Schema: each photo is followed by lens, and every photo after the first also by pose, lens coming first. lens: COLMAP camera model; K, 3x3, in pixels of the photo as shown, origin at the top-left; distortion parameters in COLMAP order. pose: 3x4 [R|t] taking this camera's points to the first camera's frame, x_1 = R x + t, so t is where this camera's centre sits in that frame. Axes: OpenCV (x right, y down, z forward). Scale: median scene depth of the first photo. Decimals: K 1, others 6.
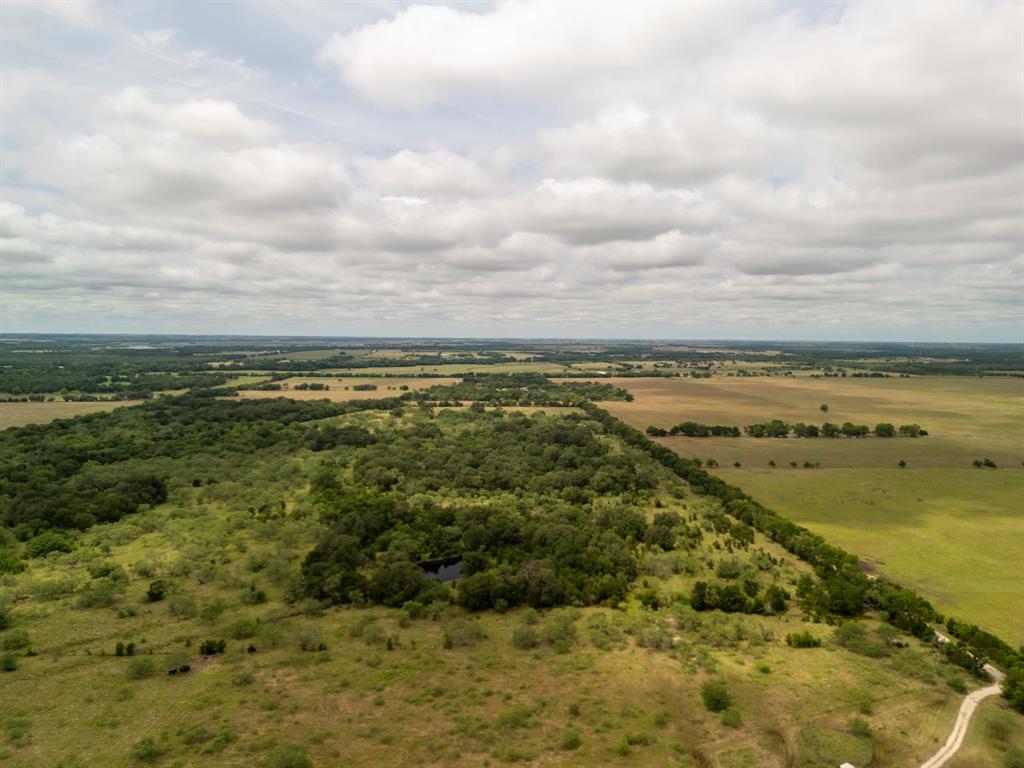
lens RADIAL K [[751.9, 0, 512.0], [0, 751.9, 384.0], [0, 0, 1]] dist [0.083344, -0.079566]
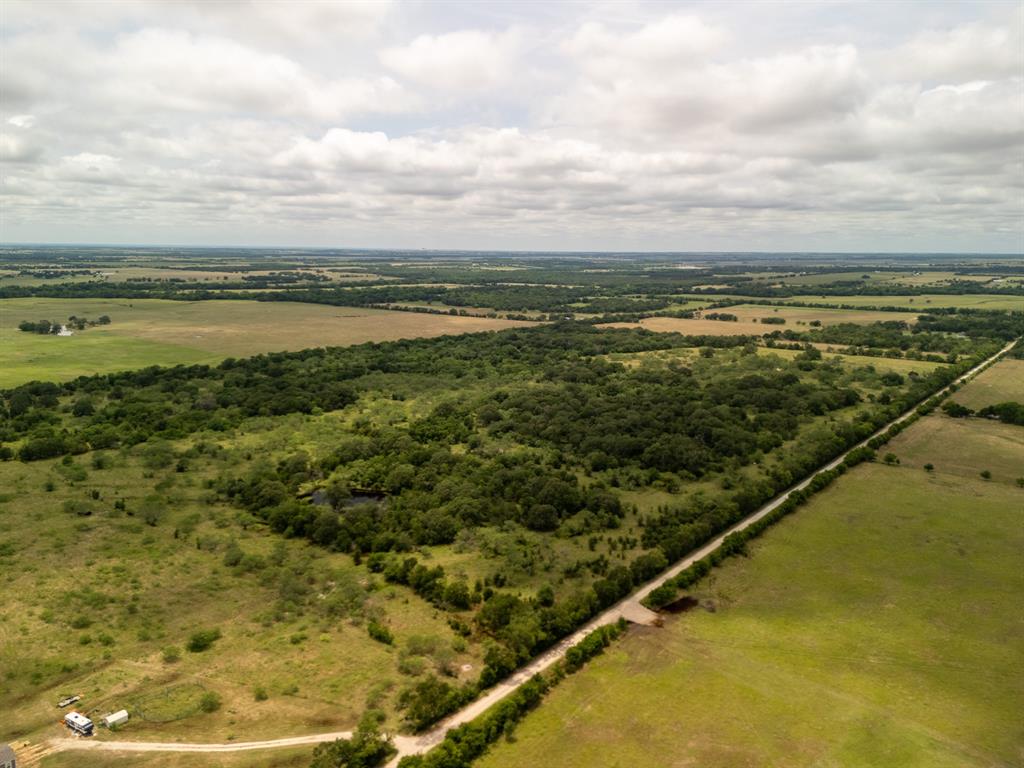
lens RADIAL K [[776.0, 0, 512.0], [0, 776.0, 384.0], [0, 0, 1]] dist [0.075689, -0.091289]
pose [[0.729625, 0.113529, -0.674358, 0.224227], [-0.042476, 0.991743, 0.121005, -0.020672], [0.682527, -0.059645, 0.728422, 0.080959]]
